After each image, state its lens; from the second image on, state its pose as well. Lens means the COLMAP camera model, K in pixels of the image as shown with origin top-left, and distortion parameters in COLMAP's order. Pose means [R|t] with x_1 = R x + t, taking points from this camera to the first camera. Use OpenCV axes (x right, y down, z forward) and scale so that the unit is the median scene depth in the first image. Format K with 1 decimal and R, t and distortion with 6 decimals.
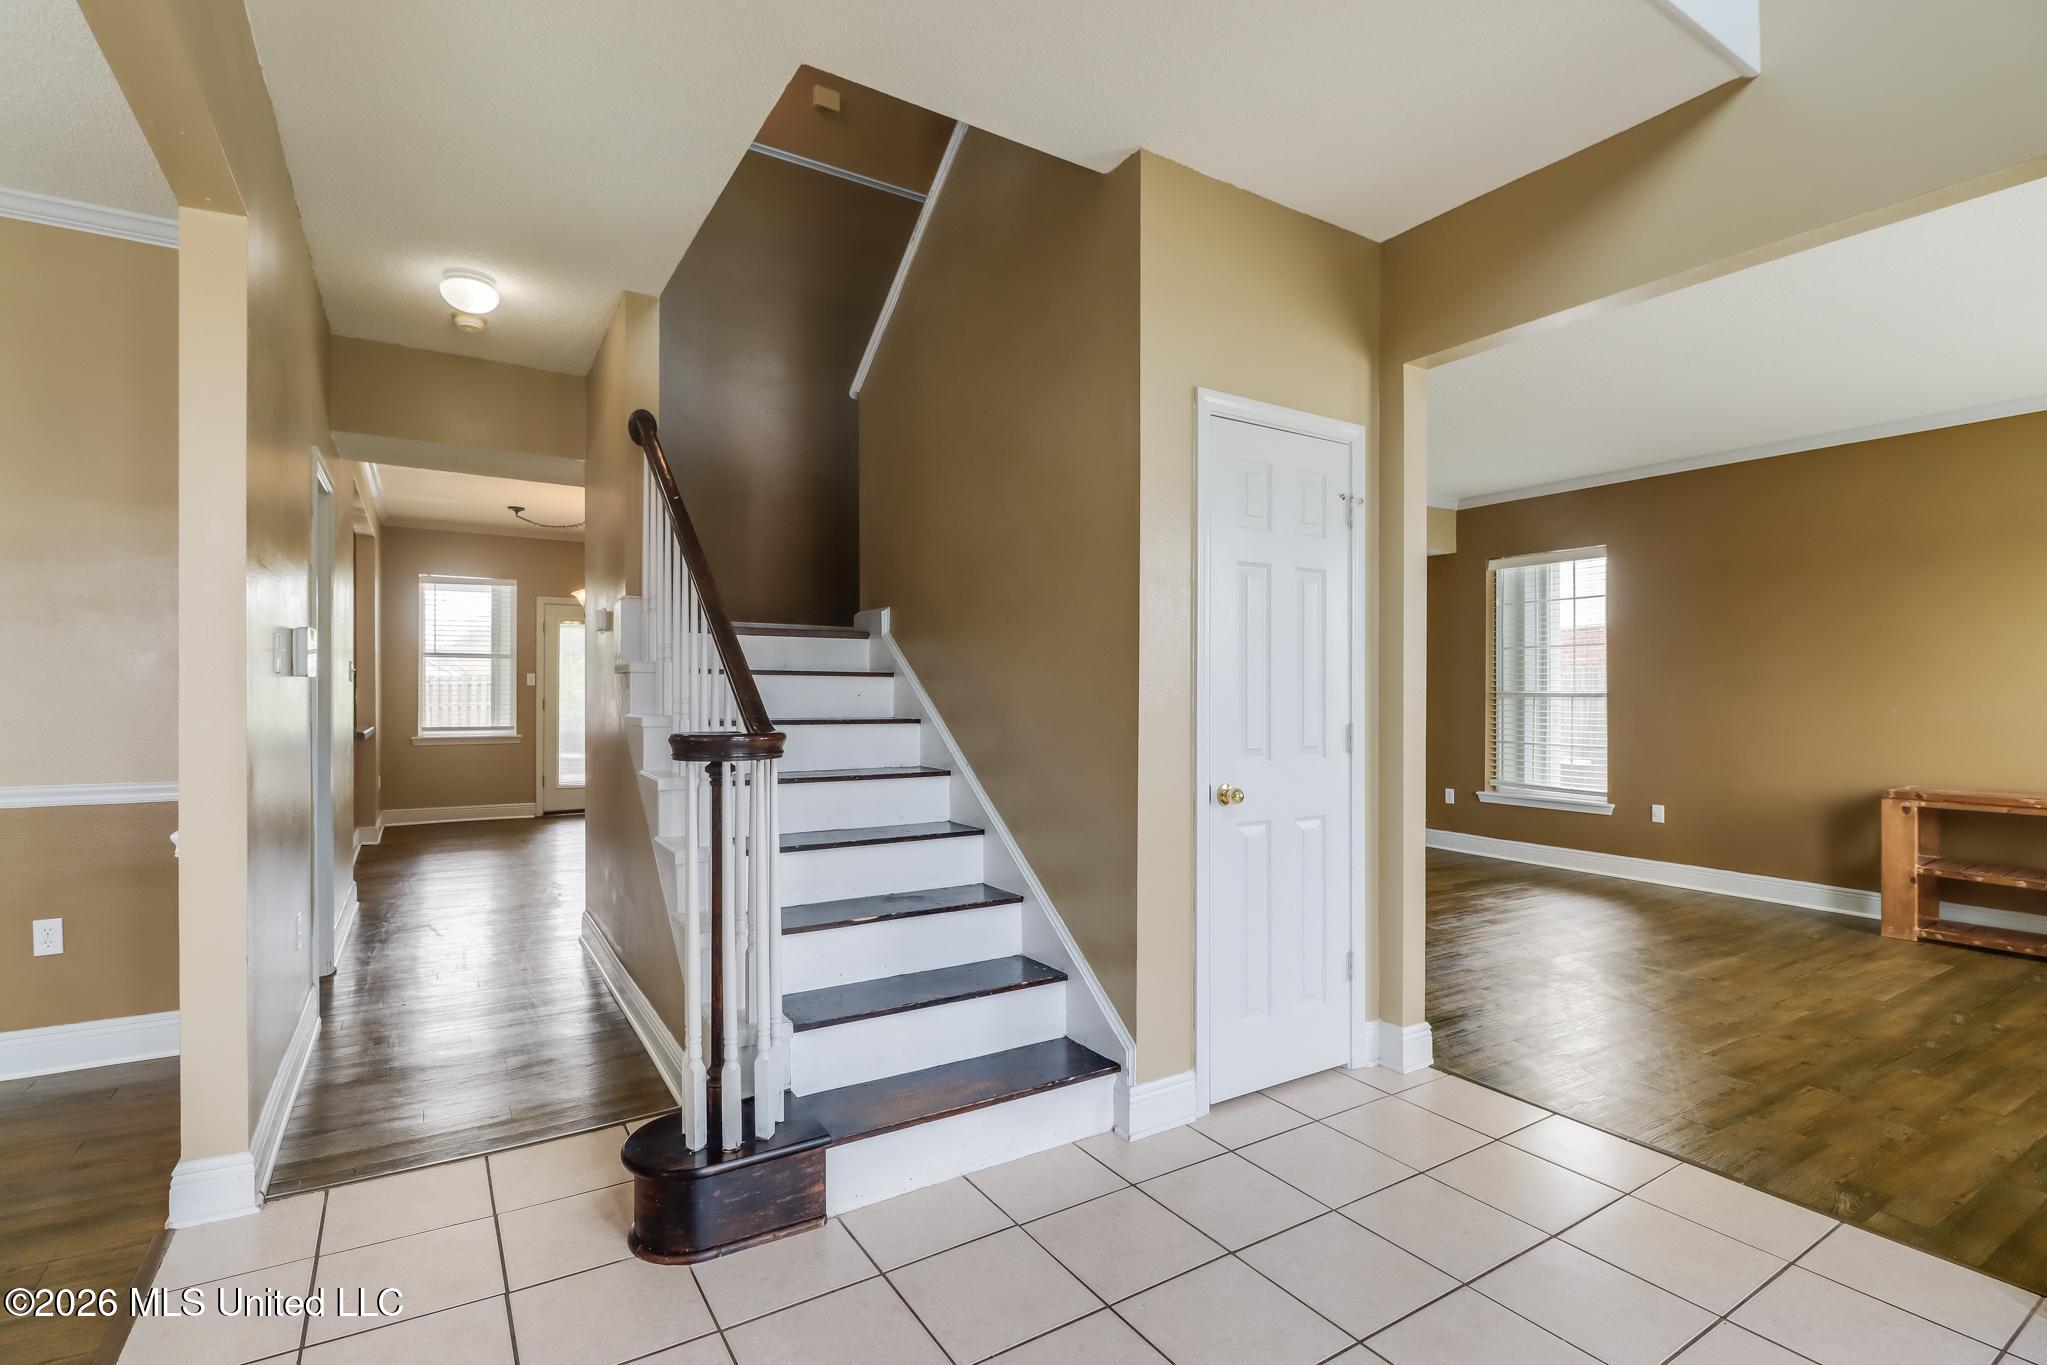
lens RADIAL K [[949.7, 0, 1023.5], [0, 949.7, 682.5], [0, 0, 1]] dist [0.019976, -0.012126]
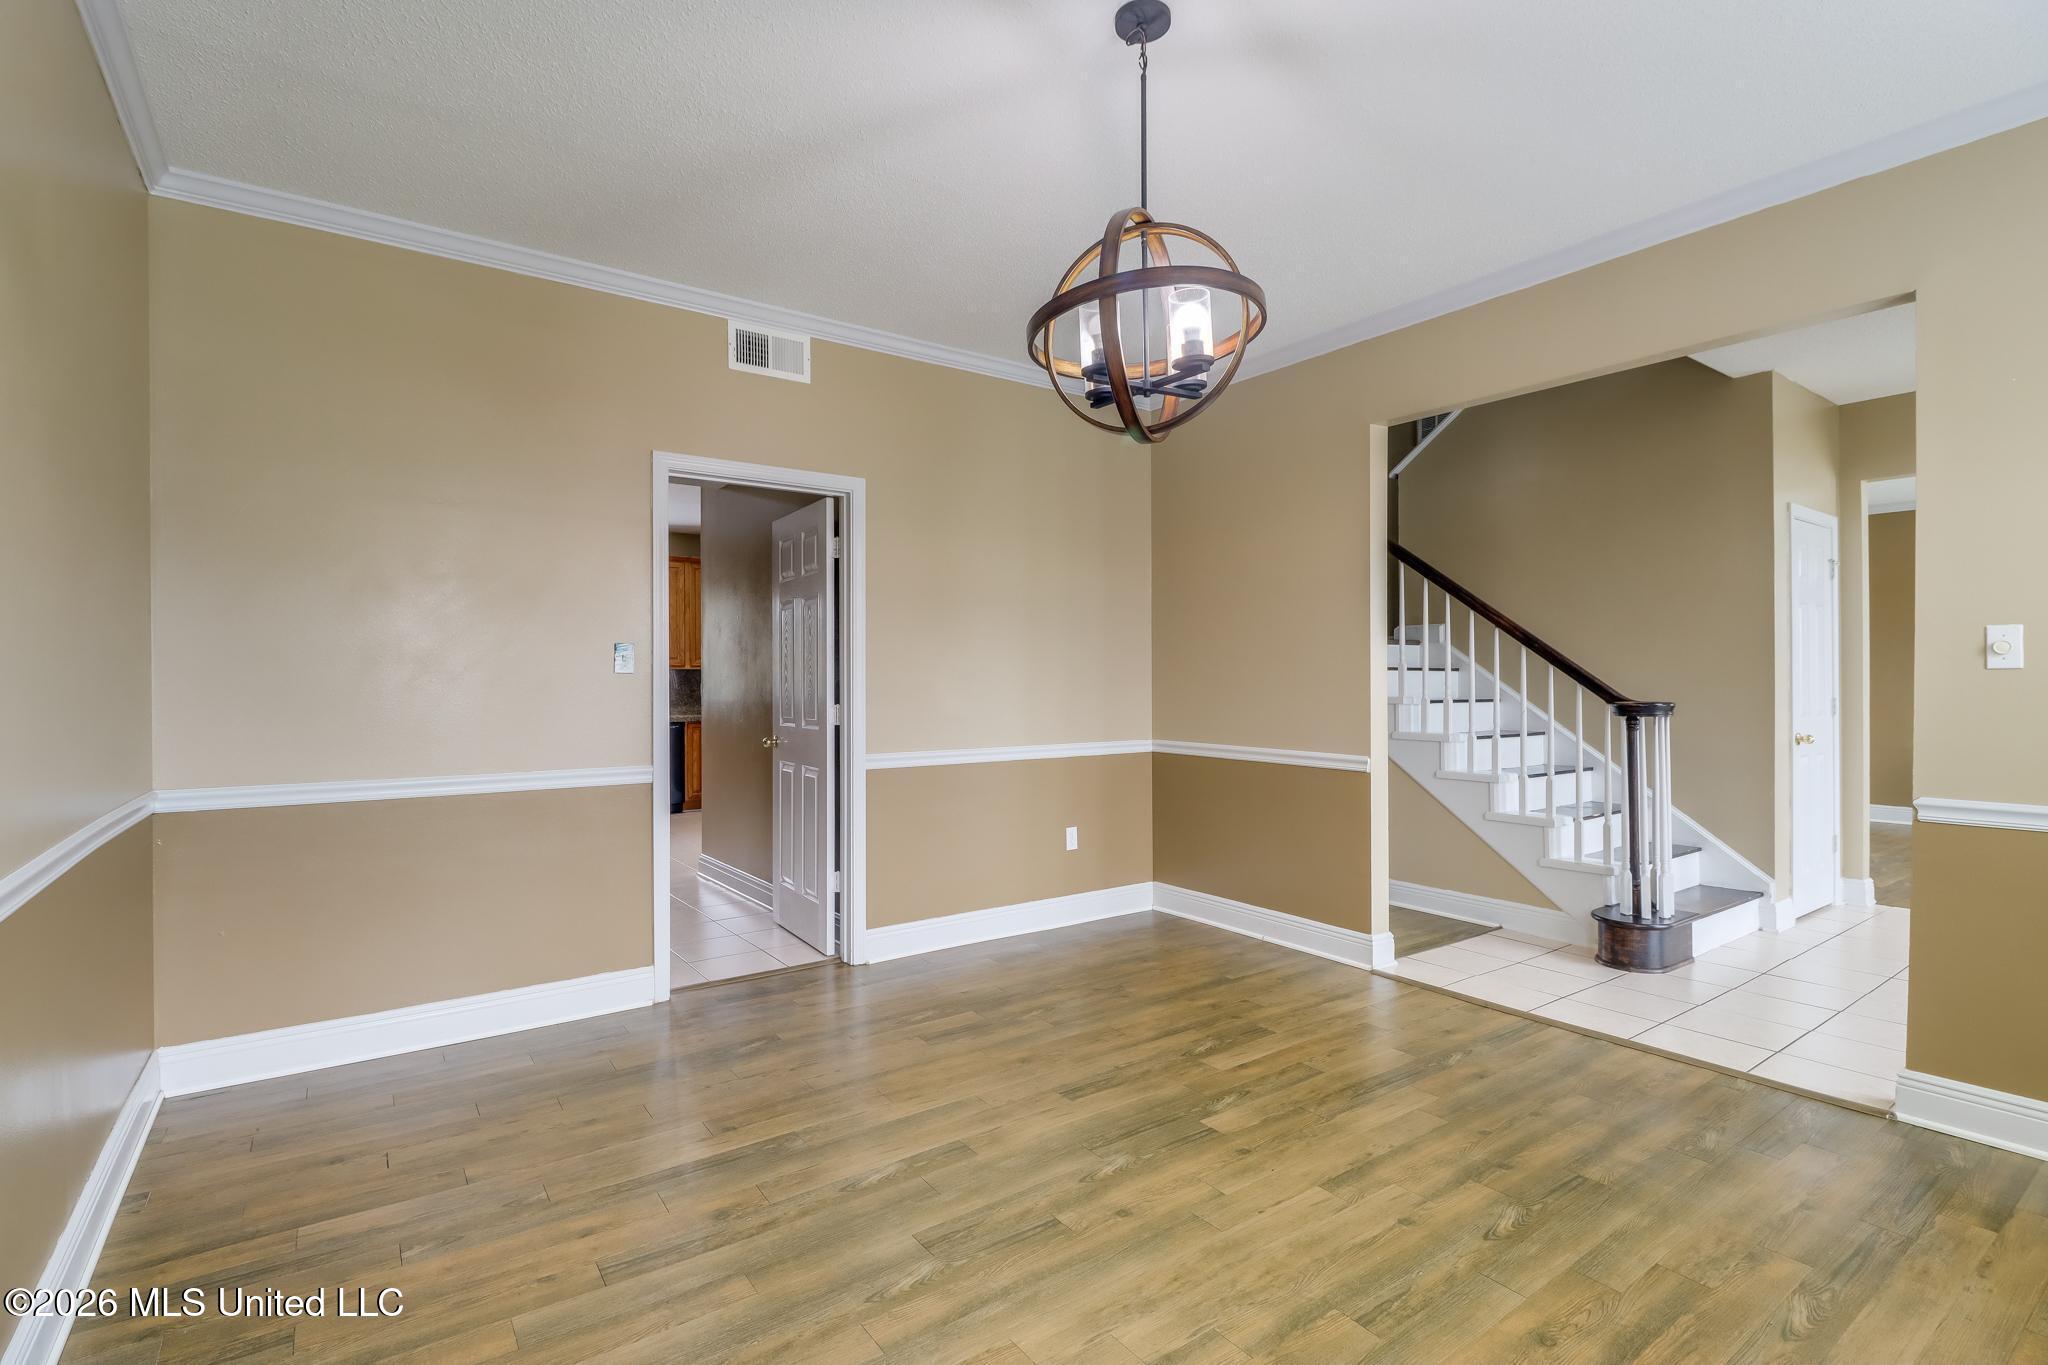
lens RADIAL K [[980.7, 0, 1023.6], [0, 980.7, 672.9], [0, 0, 1]] dist [0.011998, -0.016535]
pose [[0.997771, -0.006805, 0.066380, -1.325189], [0.006771, 0.999977, 0.000729, -0.012536], [-0.066383, -0.000278, 0.997794, -0.683440]]
